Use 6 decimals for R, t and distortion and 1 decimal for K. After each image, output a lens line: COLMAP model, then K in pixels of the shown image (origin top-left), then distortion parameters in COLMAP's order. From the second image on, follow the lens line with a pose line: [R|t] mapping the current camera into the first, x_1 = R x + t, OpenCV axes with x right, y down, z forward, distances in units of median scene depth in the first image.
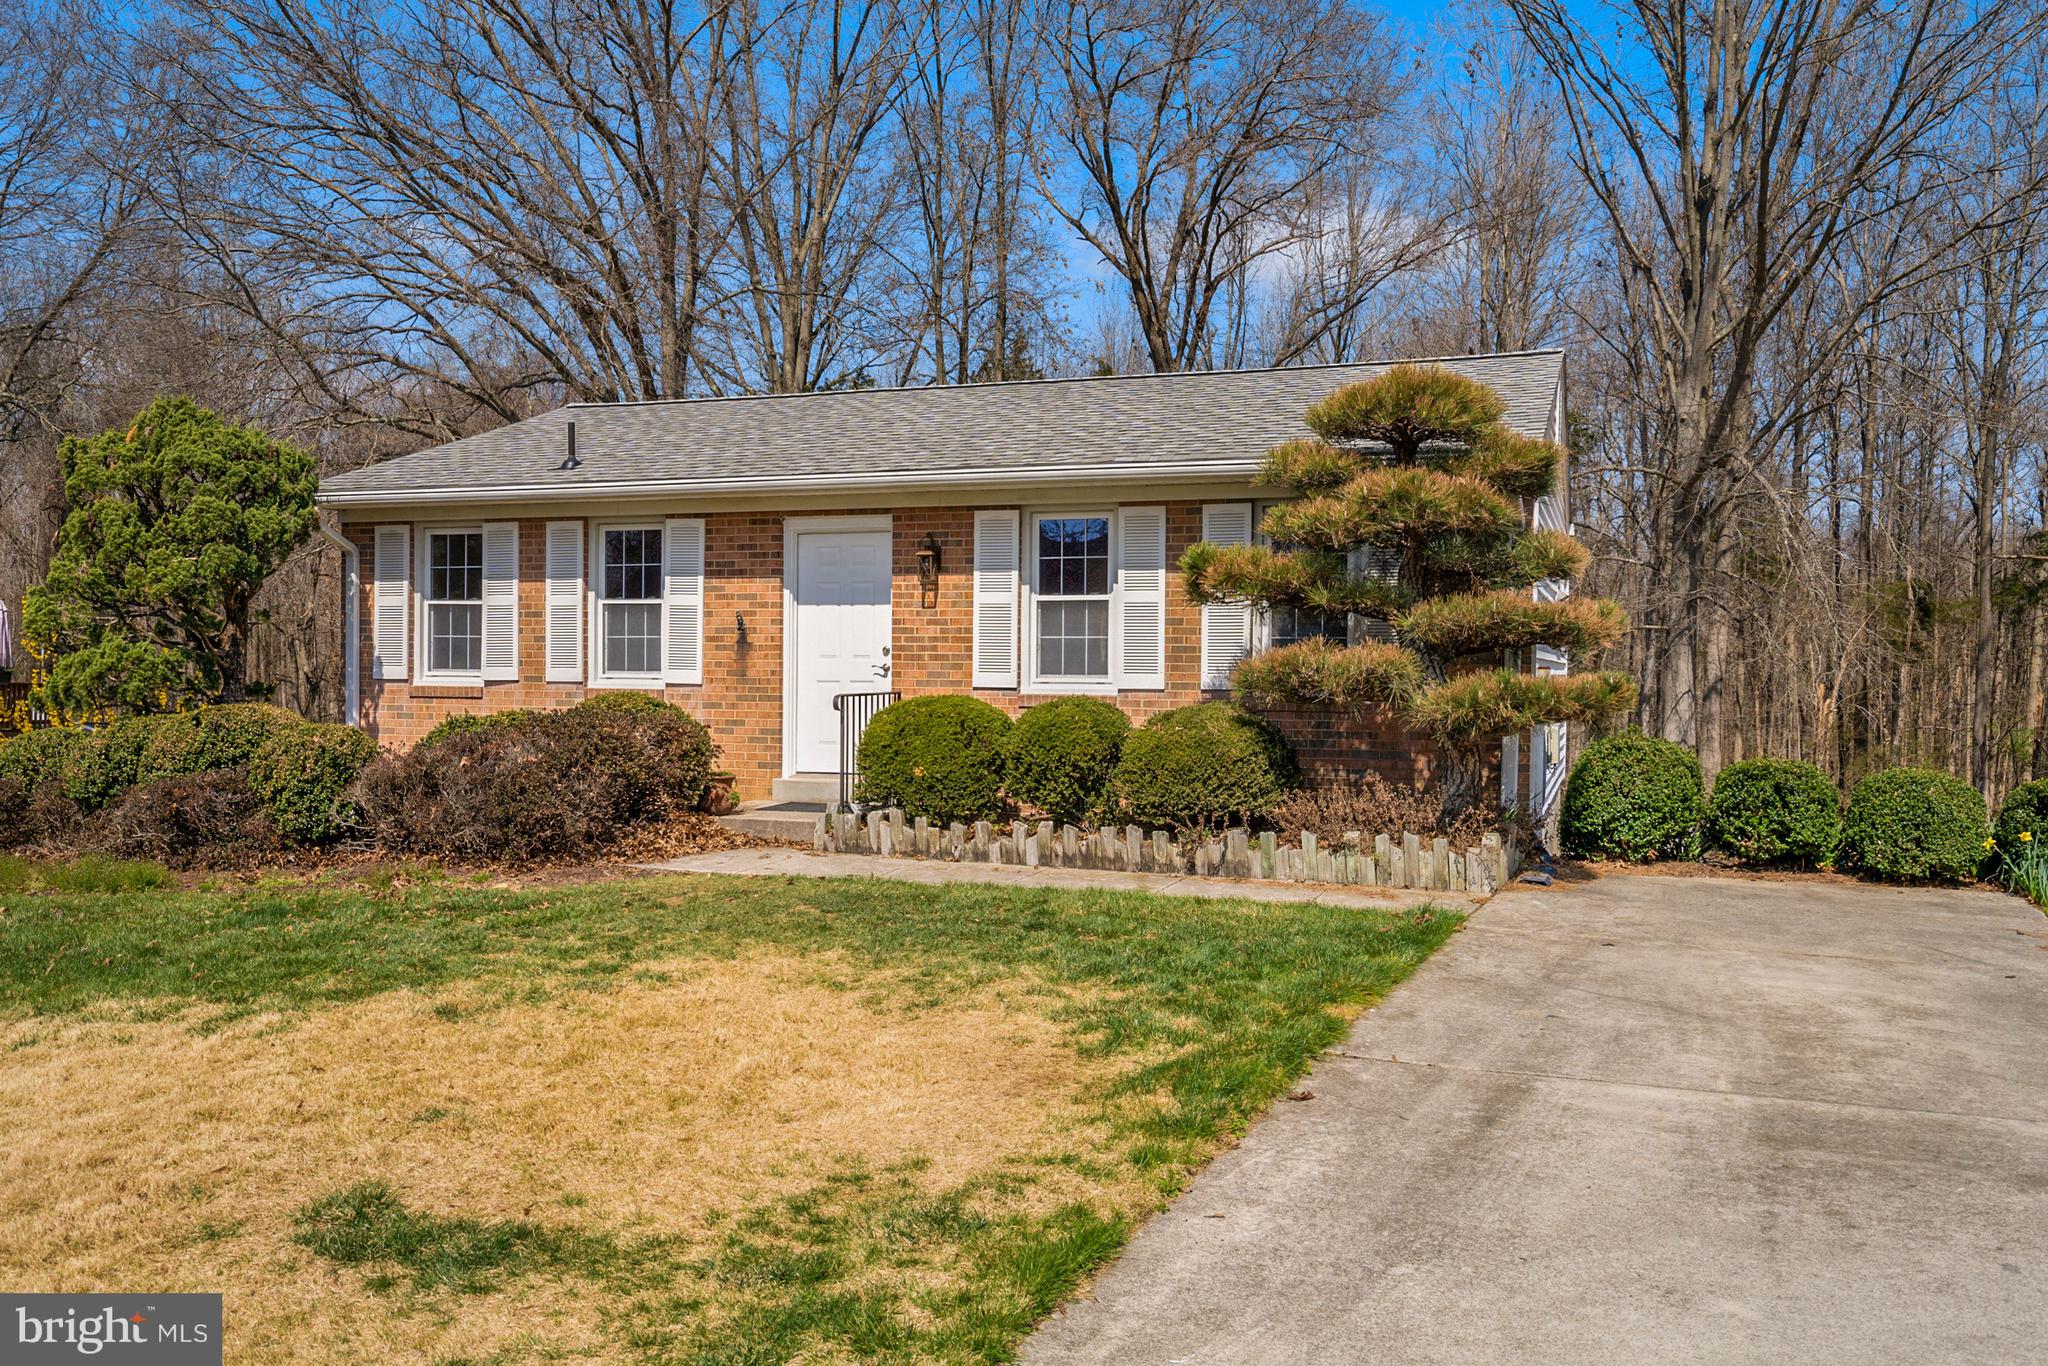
lens RADIAL K [[1675.9, 0, 1024.0], [0, 1675.9, 683.0], [0, 0, 1]] dist [0.012006, -0.001065]
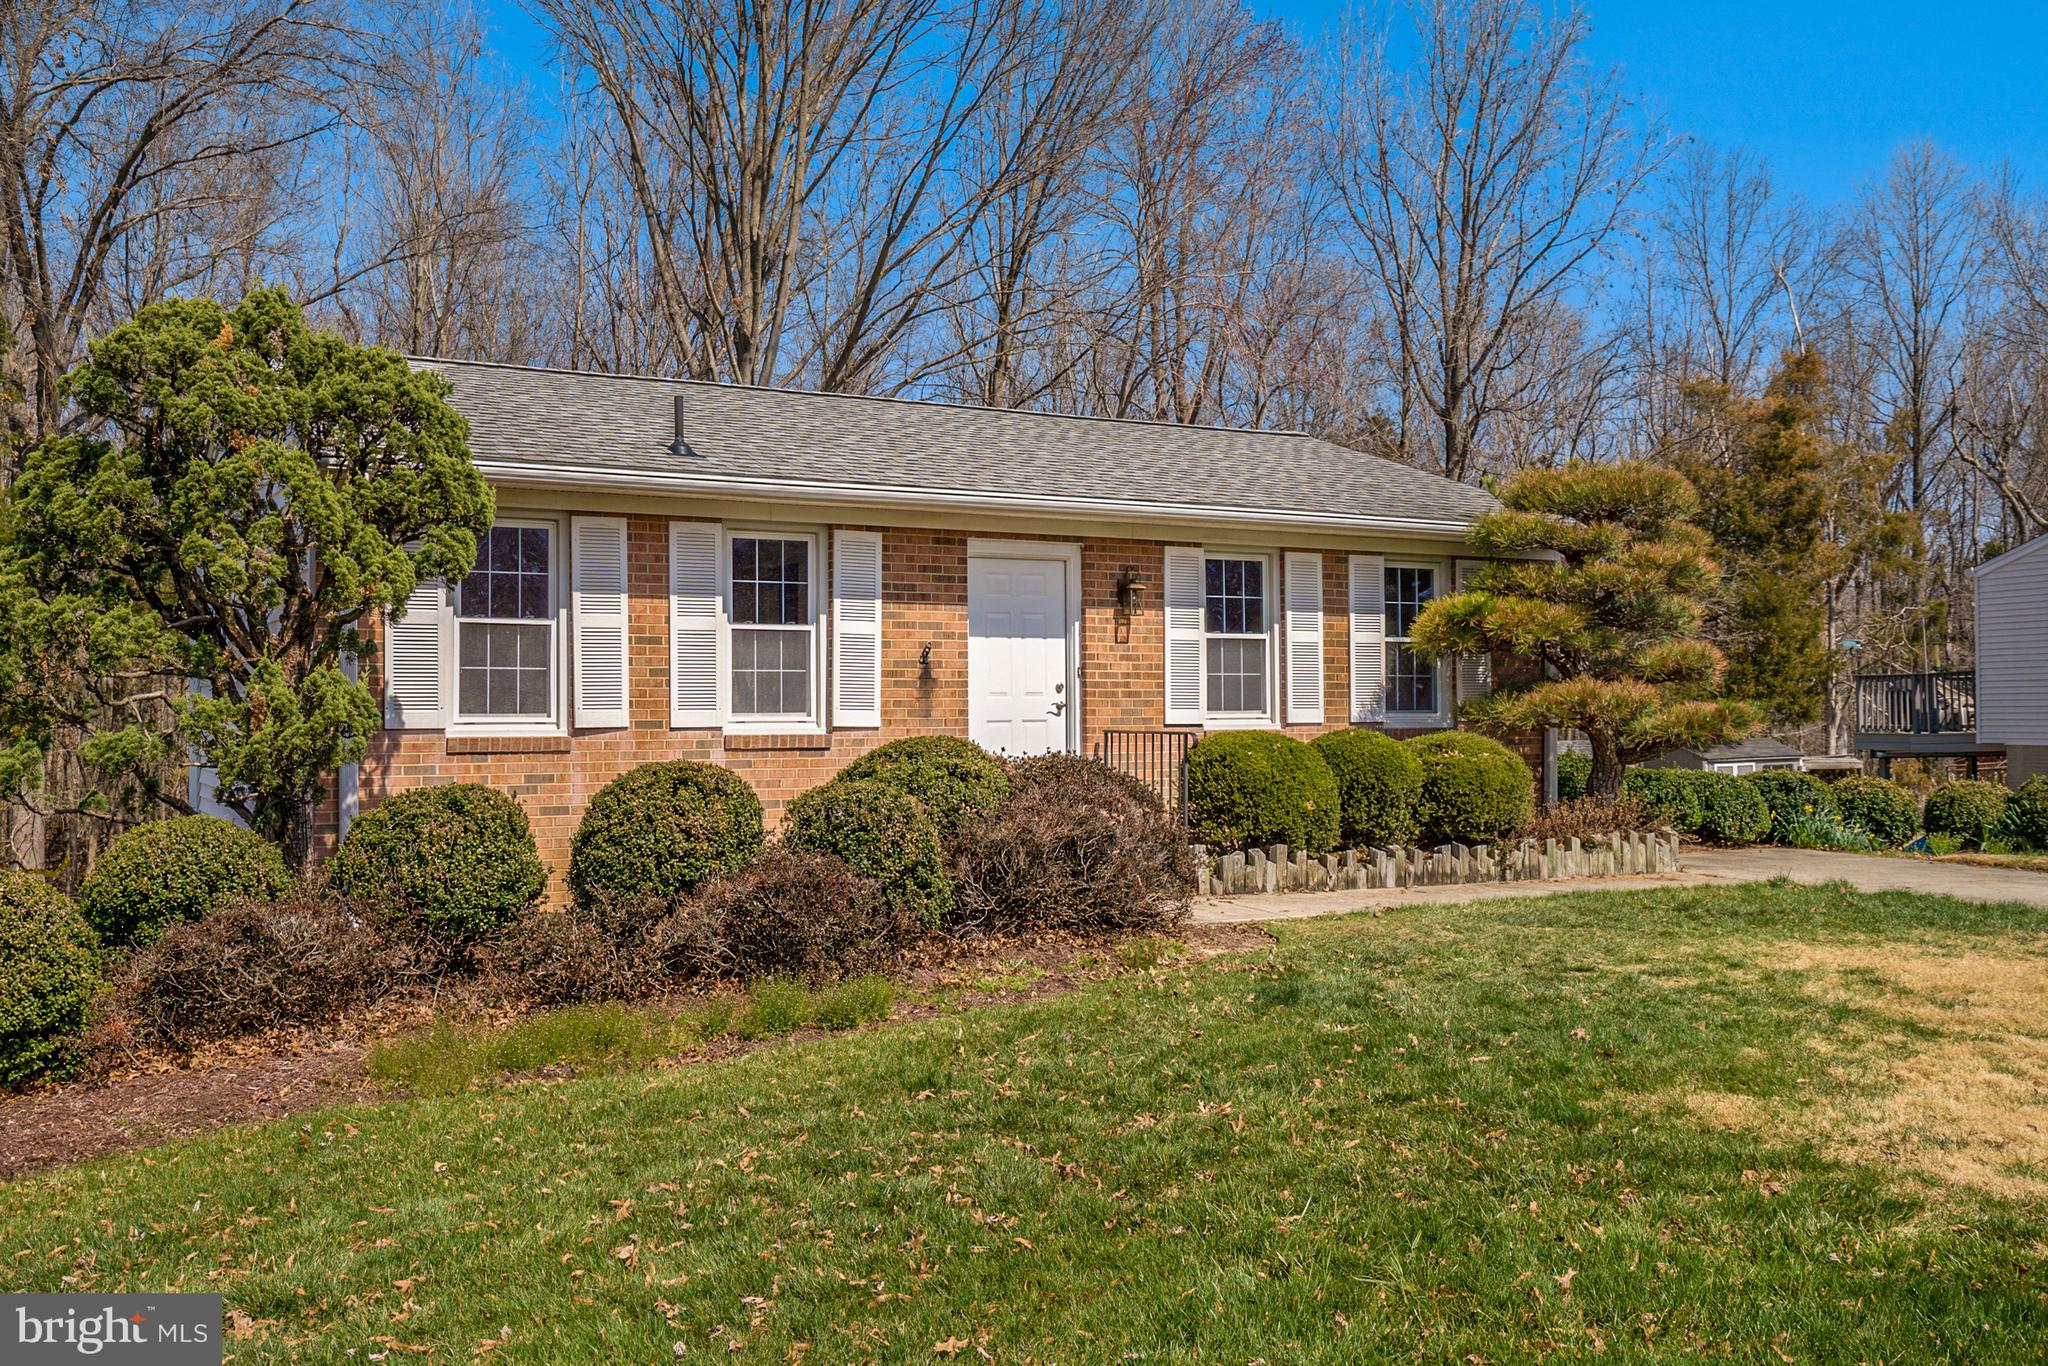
lens RADIAL K [[1822.4, 0, 1024.0], [0, 1822.4, 683.0], [0, 0, 1]] dist [0.006430, 0.000586]
pose [[0.649638, 0.001966, 0.760242, -0.872871], [0.016742, 0.999717, -0.016892, -0.004886], [-0.760060, 0.023701, 0.649421, 0.354714]]
